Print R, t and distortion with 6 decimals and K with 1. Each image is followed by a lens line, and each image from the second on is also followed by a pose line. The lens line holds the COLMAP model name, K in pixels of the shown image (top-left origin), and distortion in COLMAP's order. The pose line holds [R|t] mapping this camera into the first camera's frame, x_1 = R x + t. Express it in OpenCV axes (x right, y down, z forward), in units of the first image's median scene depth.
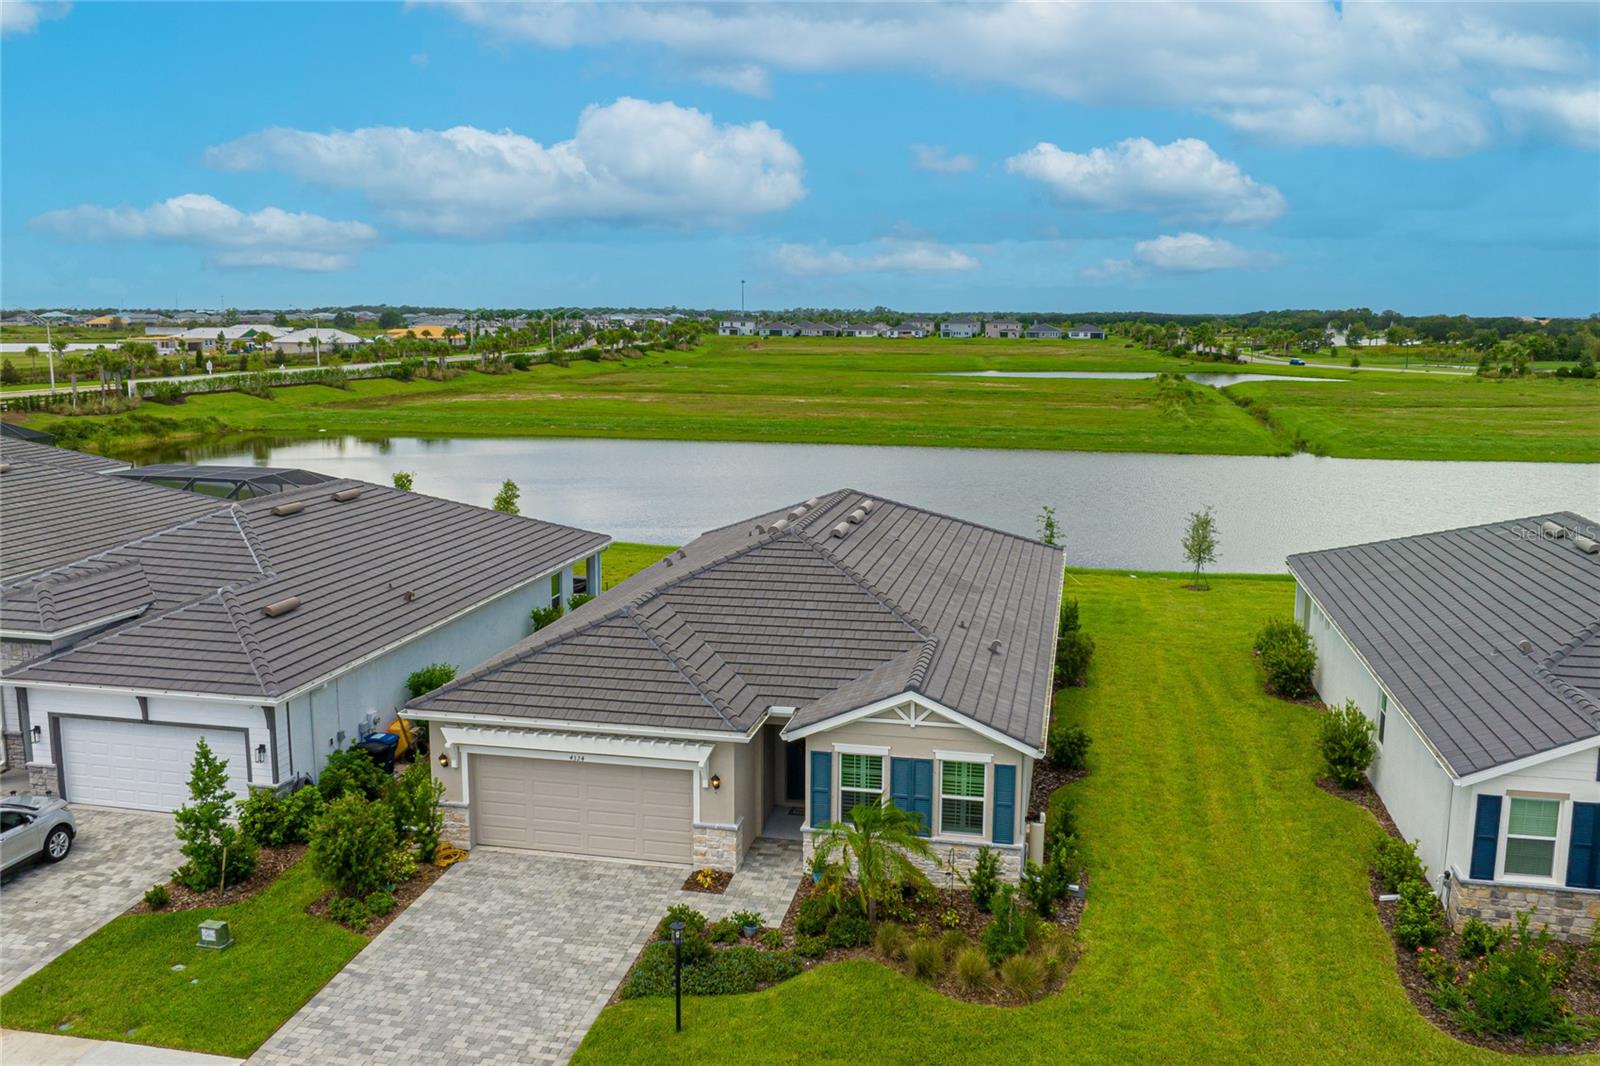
lens RADIAL K [[1344.8, 0, 805.5], [0, 1344.8, 536.7], [0, 0, 1]] dist [-0.009919, -0.039141]
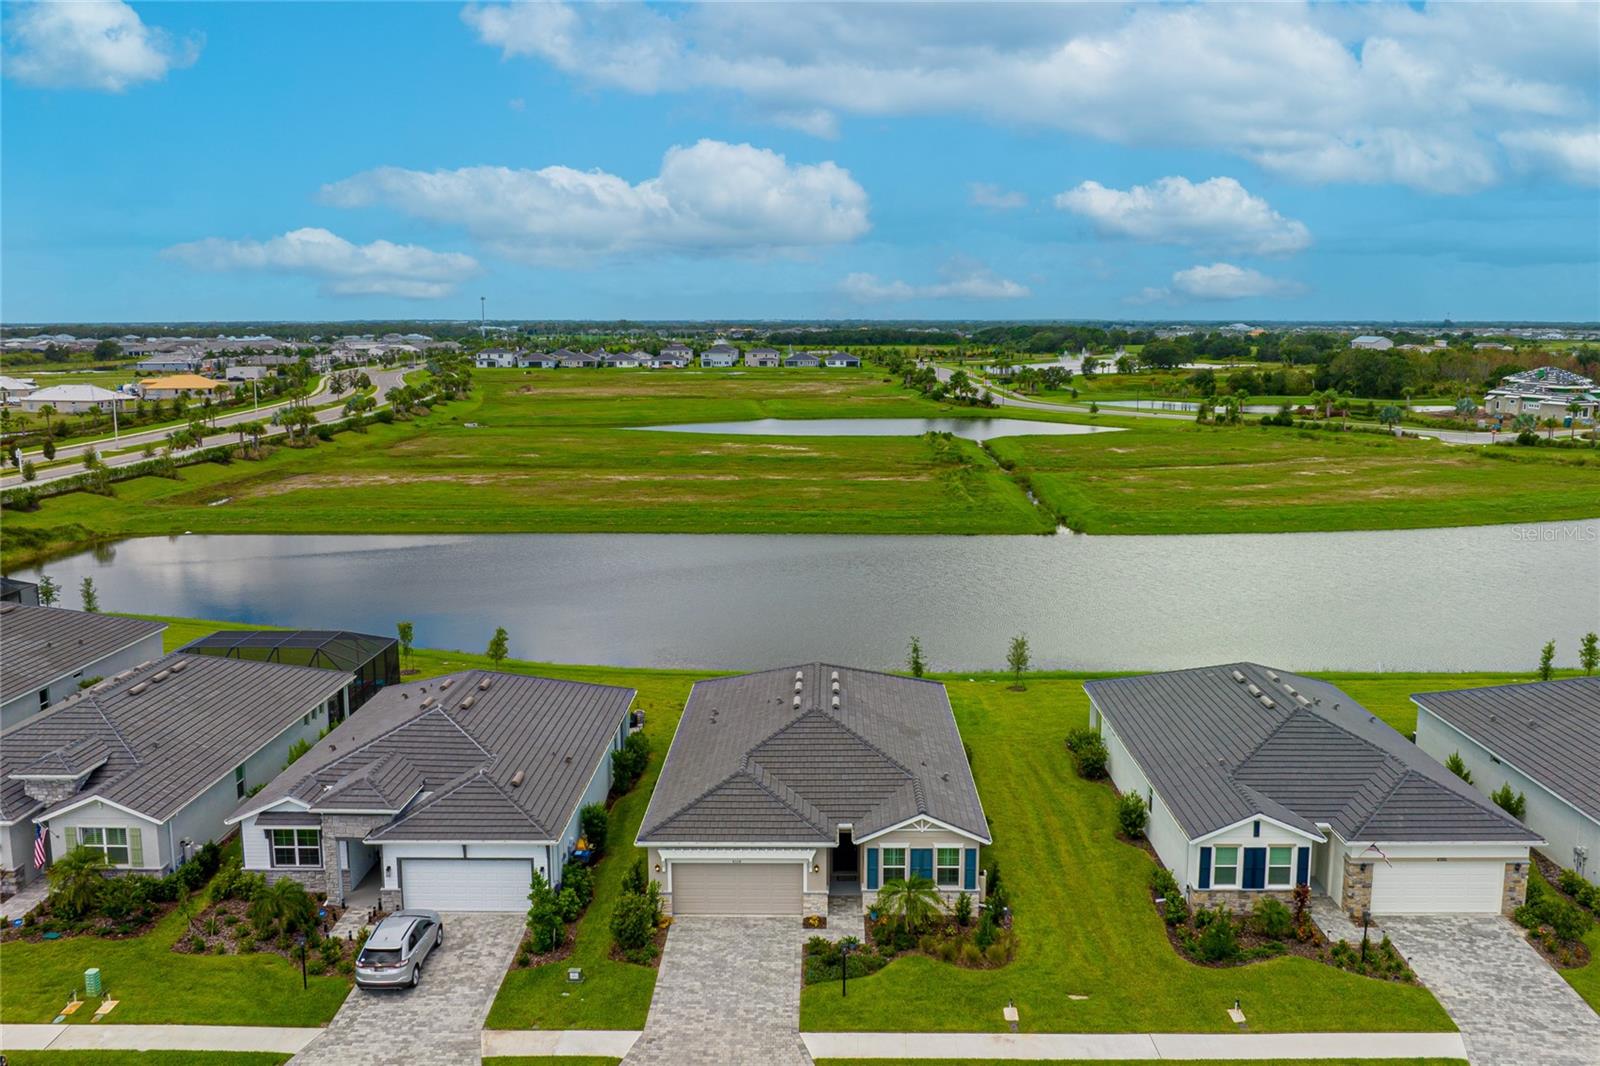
lens RADIAL K [[1374.4, 0, 816.4], [0, 1374.4, 564.9], [0, 0, 1]] dist [-0.006966, -0.053534]
pose [[0.981125, -0.040446, 0.189100, -0.397973], [0.038495, 0.999161, 0.013983, -0.255462], [-0.189506, -0.006440, 0.981858, -0.832339]]
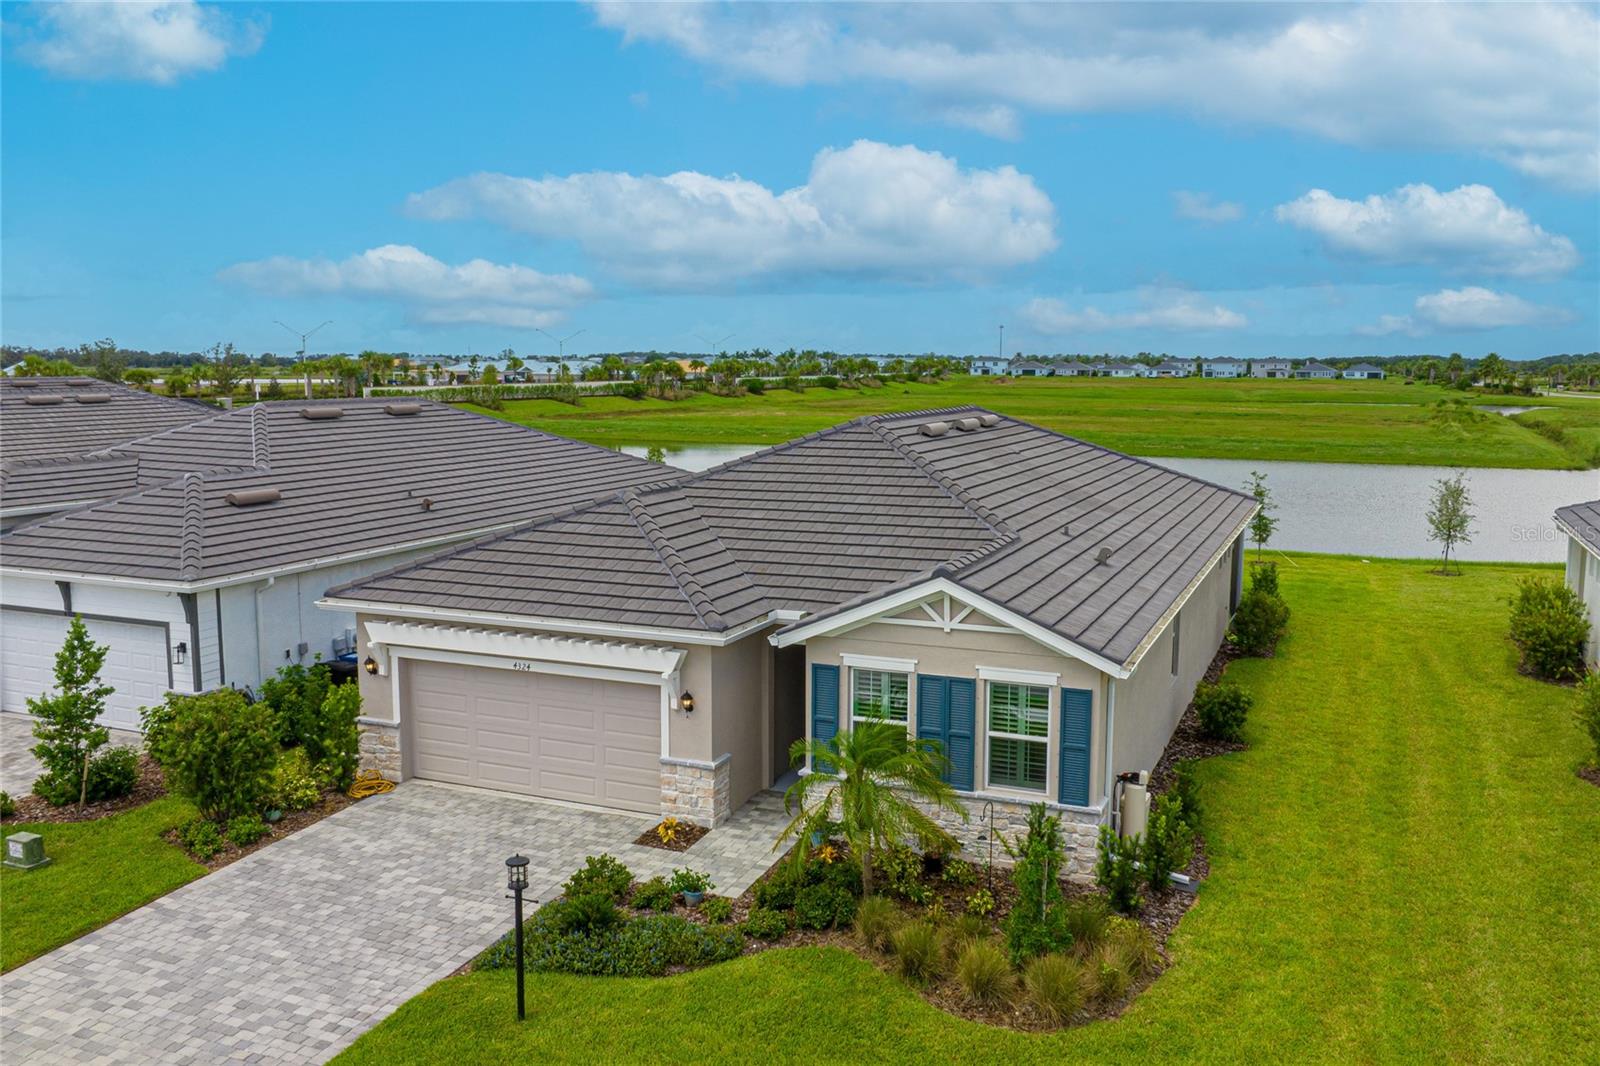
lens RADIAL K [[1344.8, 0, 805.5], [0, 1344.8, 536.7], [0, 0, 1]] dist [-0.009919, -0.039141]
pose [[0.981849, 0.022560, -0.188319, 0.131881], [-0.029147, 0.999054, -0.032282, 0.110868], [0.187412, 0.037185, 0.981577, 0.274052]]
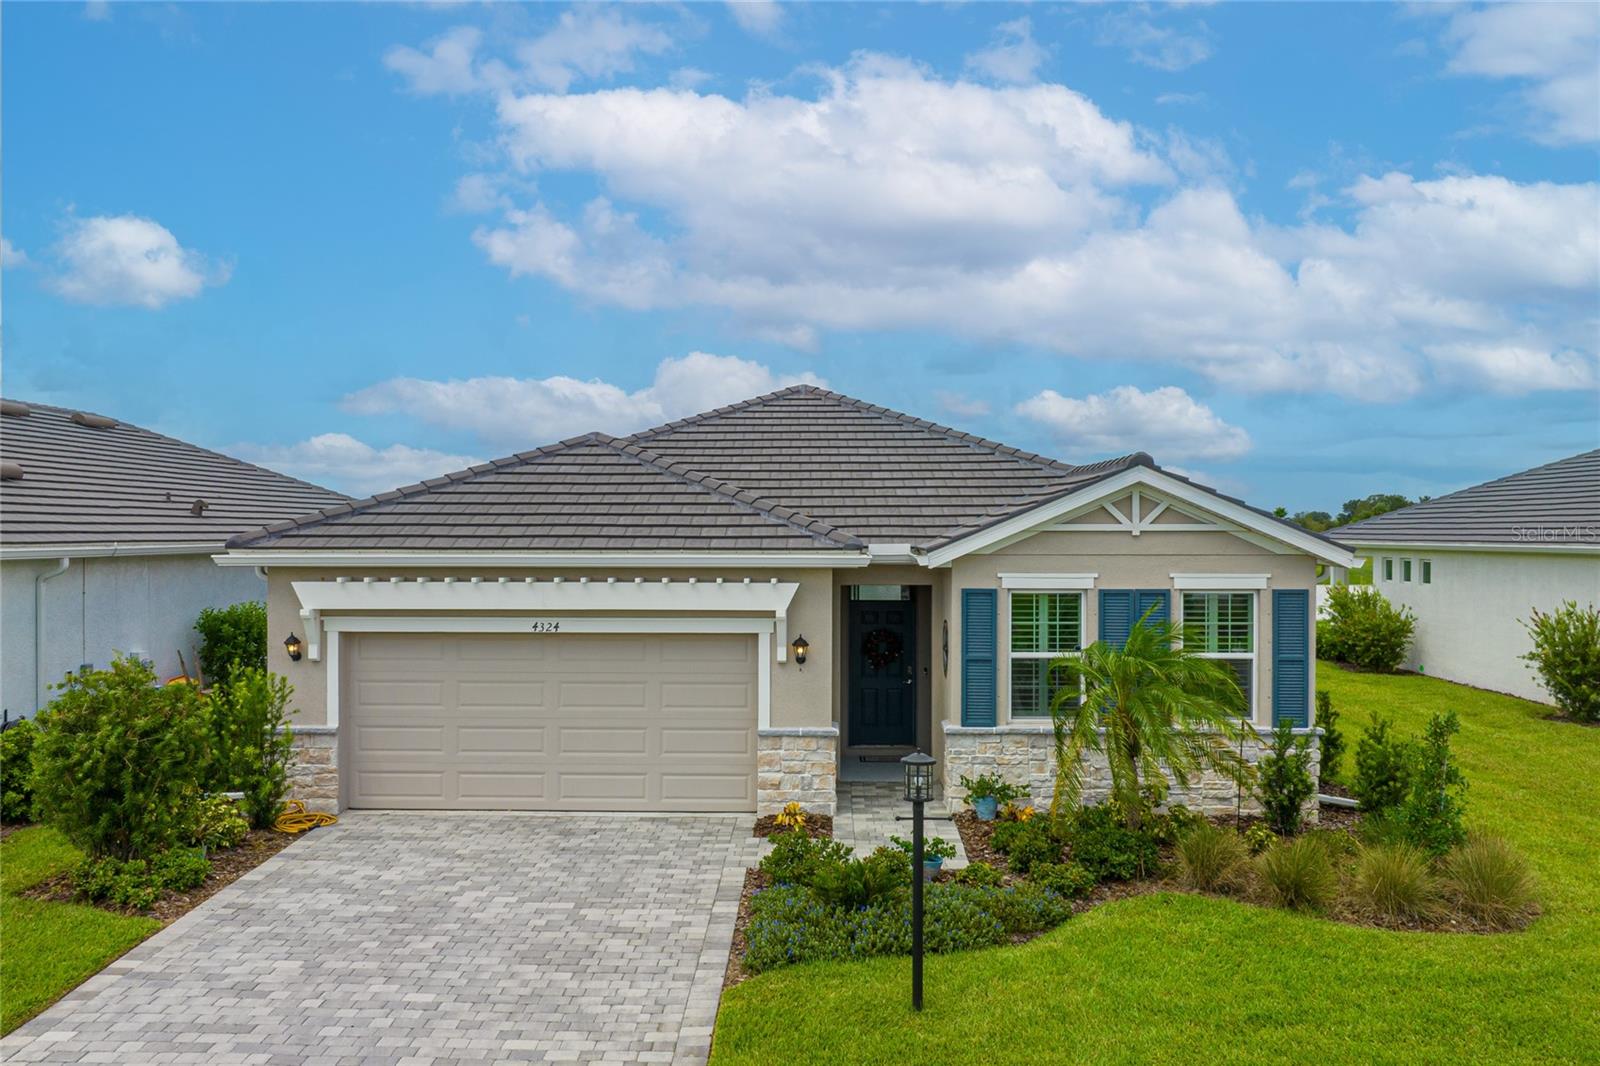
lens RADIAL K [[1341.0, 0, 800.0], [0, 1341.0, 533.0], [0, 0, 1]] dist [-0.019691, -0.012600]
pose [[0.983159, -0.003937, 0.182712, -0.167551], [0.033559, 0.986656, -0.159321, 0.219321], [-0.179647, 0.162770, 0.970172, 0.426030]]
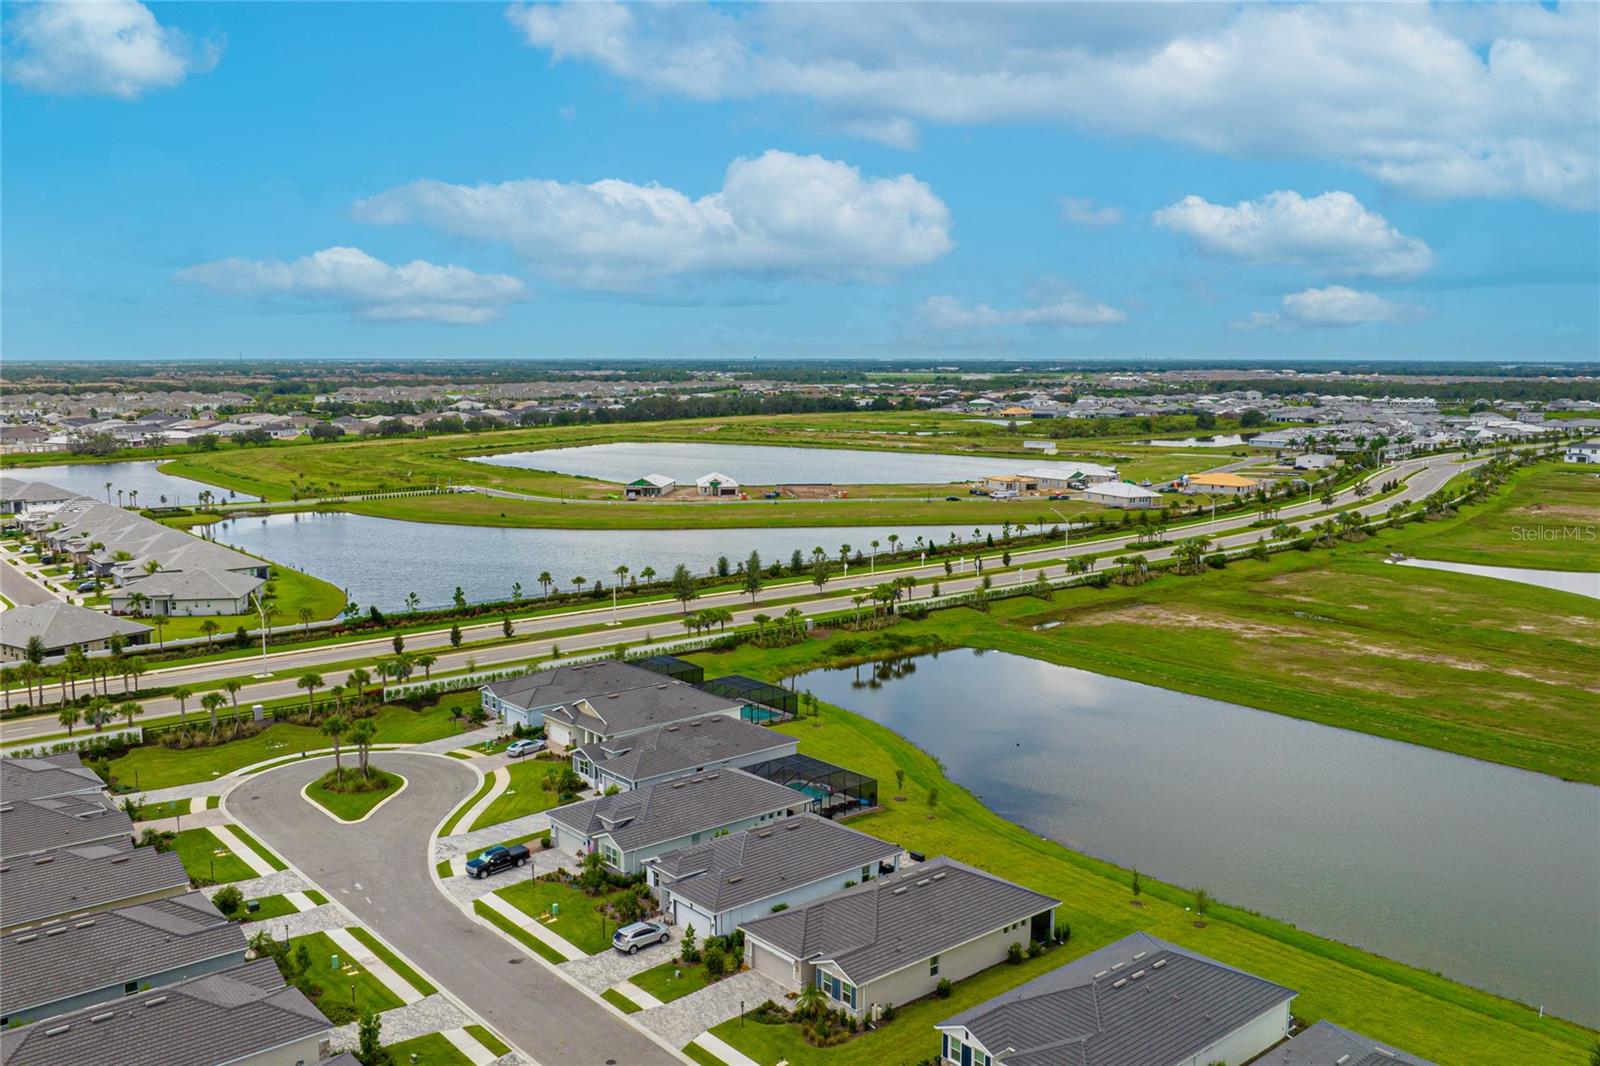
lens RADIAL K [[1328.3, 0, 804.3], [0, 1328.3, 537.6], [0, 0, 1]] dist [-0.009417, -0.040753]
pose [[0.792433, 0.077775, -0.604981, 1.972583], [-0.100467, 0.994934, -0.003689, -0.941012], [0.601629, 0.063704, 0.796232, -1.861370]]
